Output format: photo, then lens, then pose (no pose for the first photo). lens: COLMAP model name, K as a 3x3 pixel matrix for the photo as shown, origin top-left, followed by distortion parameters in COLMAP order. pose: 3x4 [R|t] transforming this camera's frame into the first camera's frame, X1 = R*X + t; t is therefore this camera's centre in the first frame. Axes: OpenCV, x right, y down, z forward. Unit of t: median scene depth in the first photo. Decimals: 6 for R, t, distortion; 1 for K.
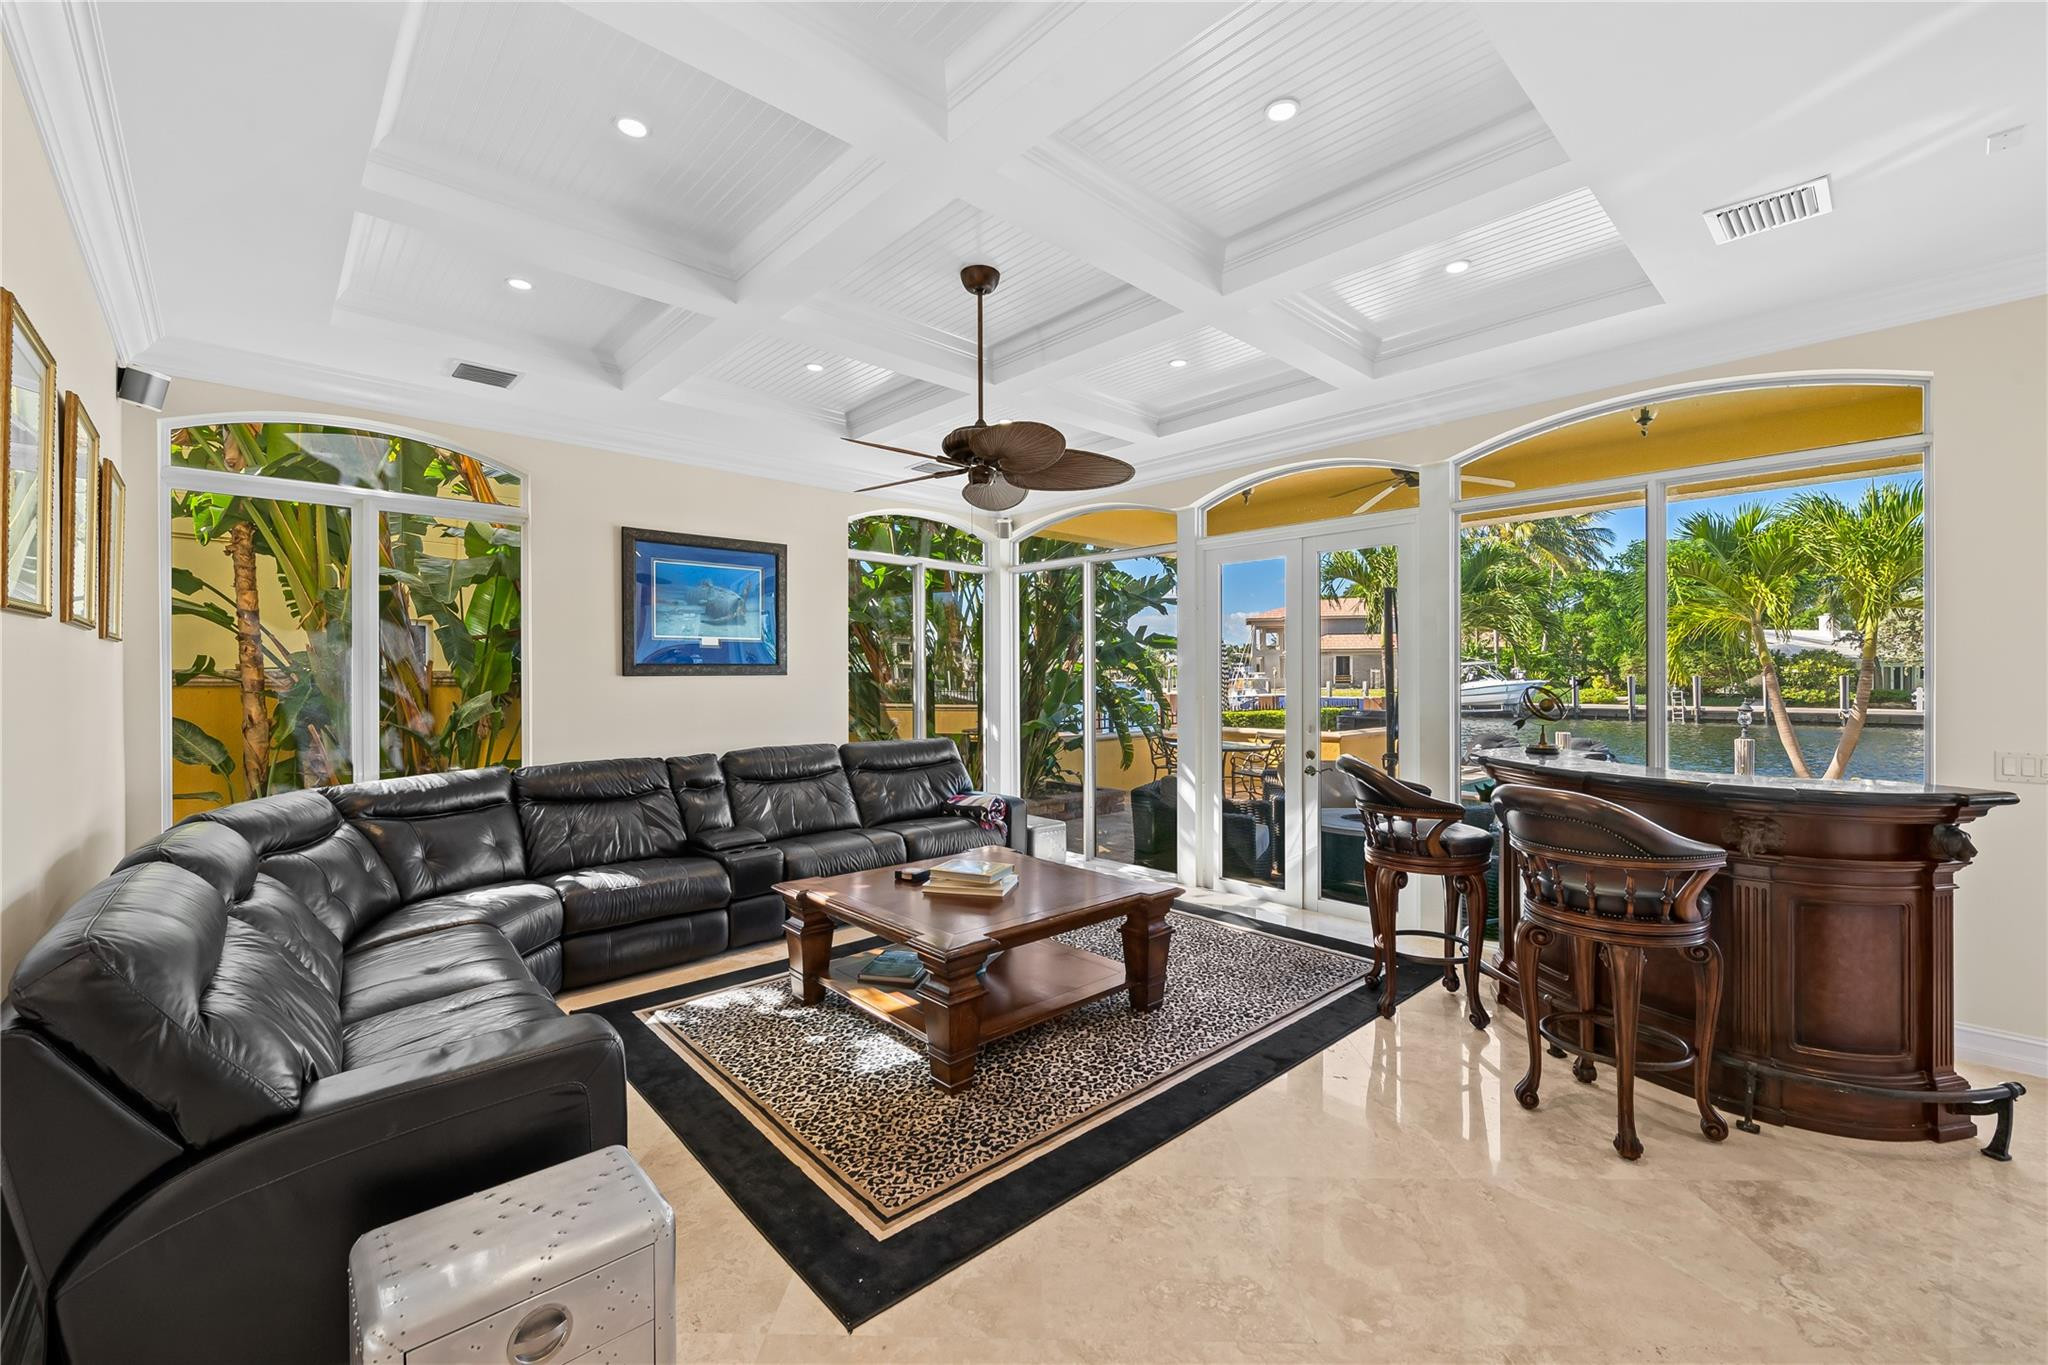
lens RADIAL K [[839.8, 0, 1024.0], [0, 839.8, 682.5], [0, 0, 1]] dist [0.000667, -0.000043]
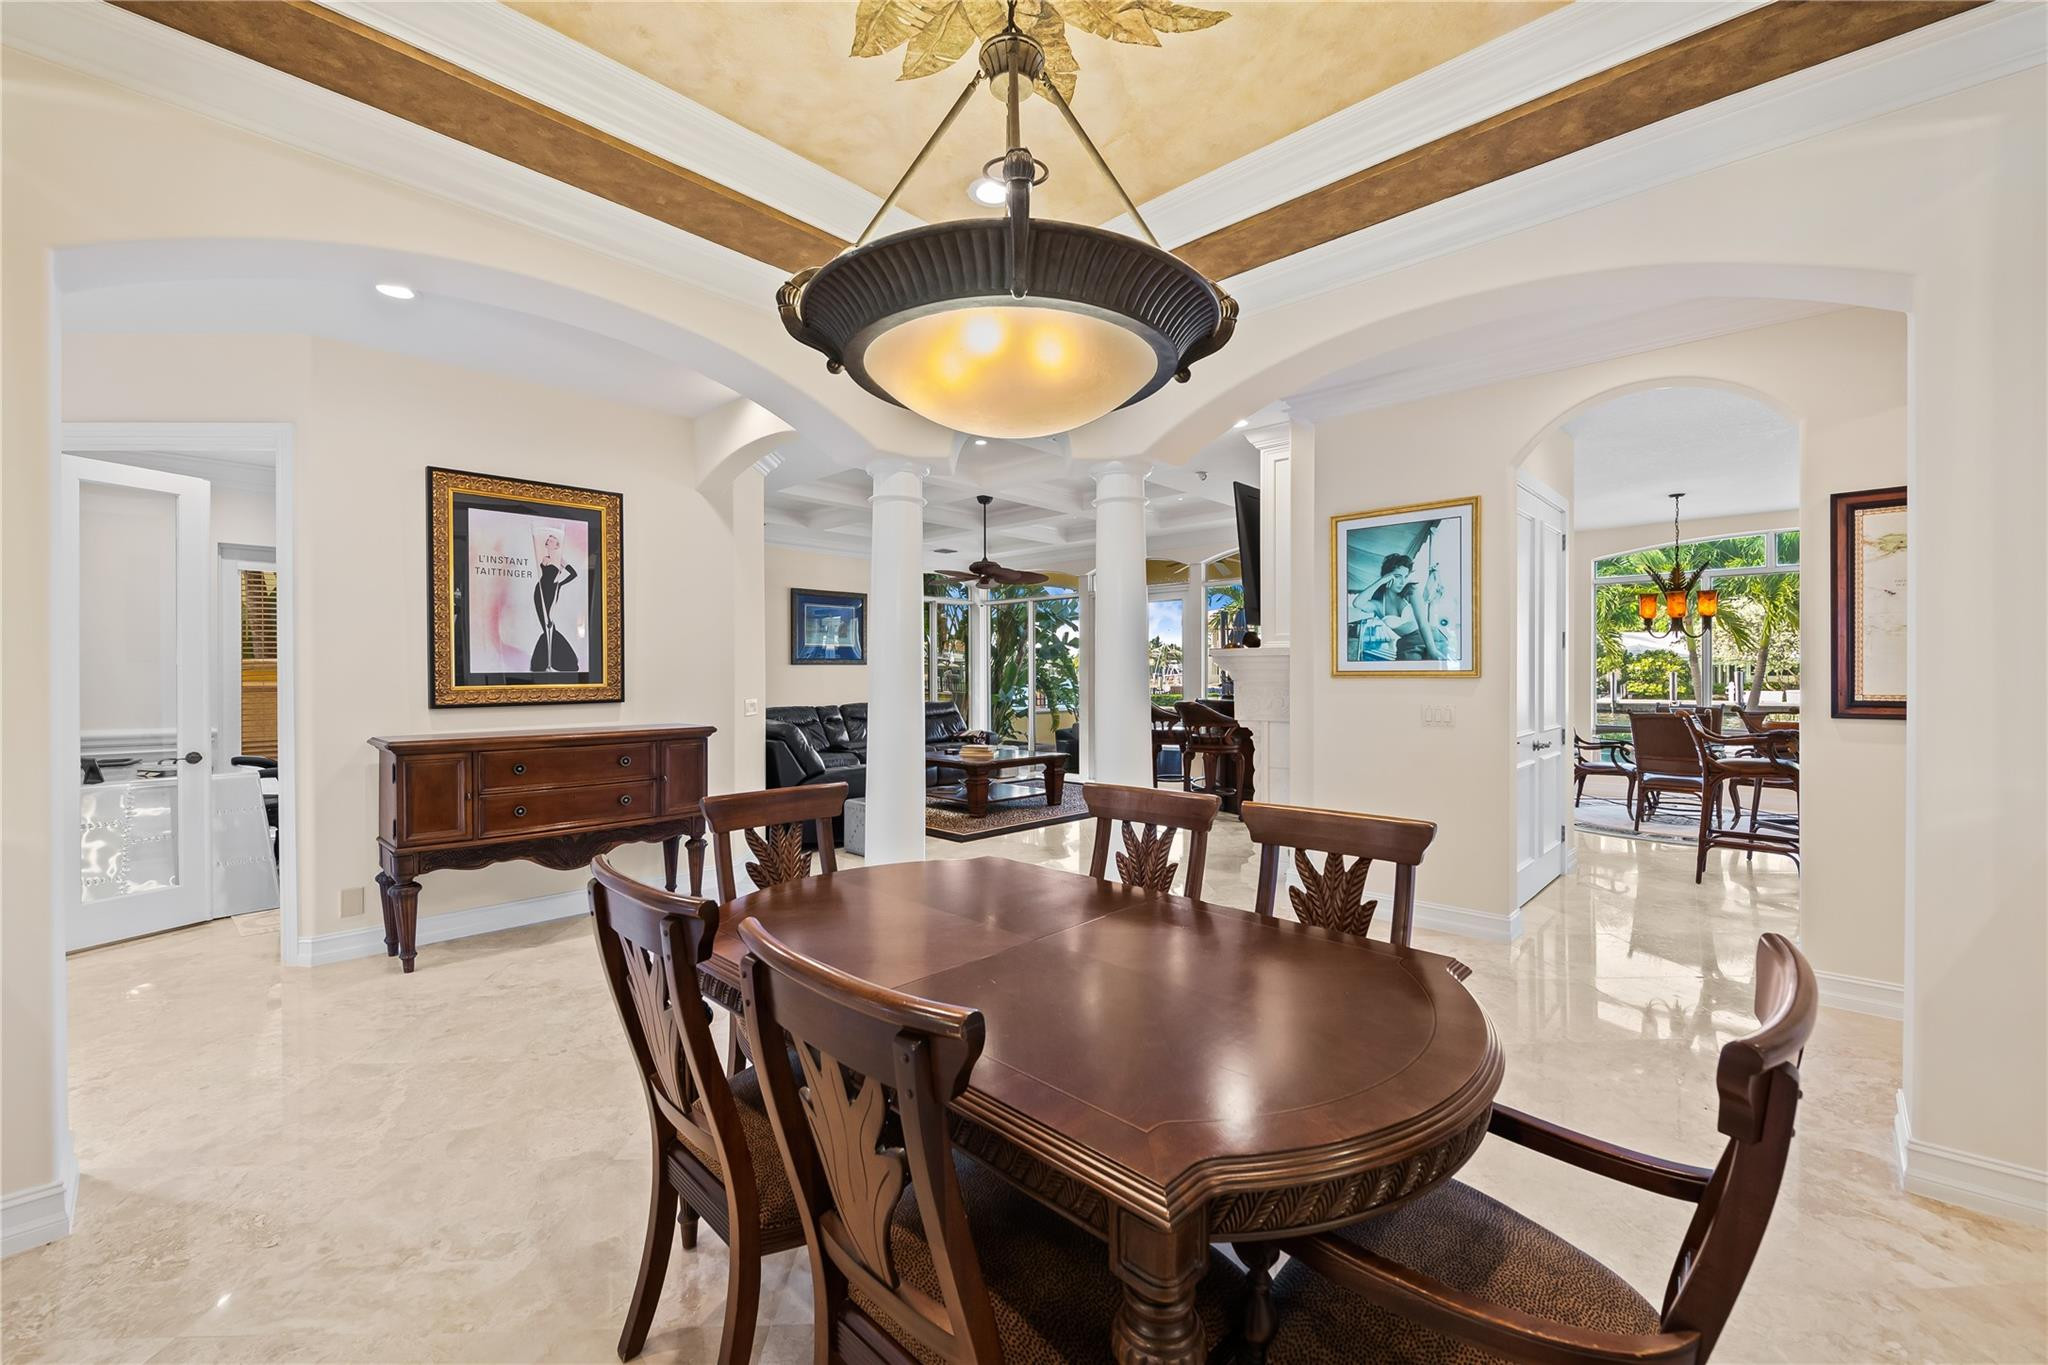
lens RADIAL K [[801.6, 0, 1024.0], [0, 801.6, 682.5], [0, 0, 1]] dist [-0.000291, -0.000145]
pose [[0.997769, 0.000911, 0.066760, -0.039399], [-0.001281, 0.999984, 0.005498, 0.014023], [-0.066754, -0.005571, 0.997754, -0.545638]]
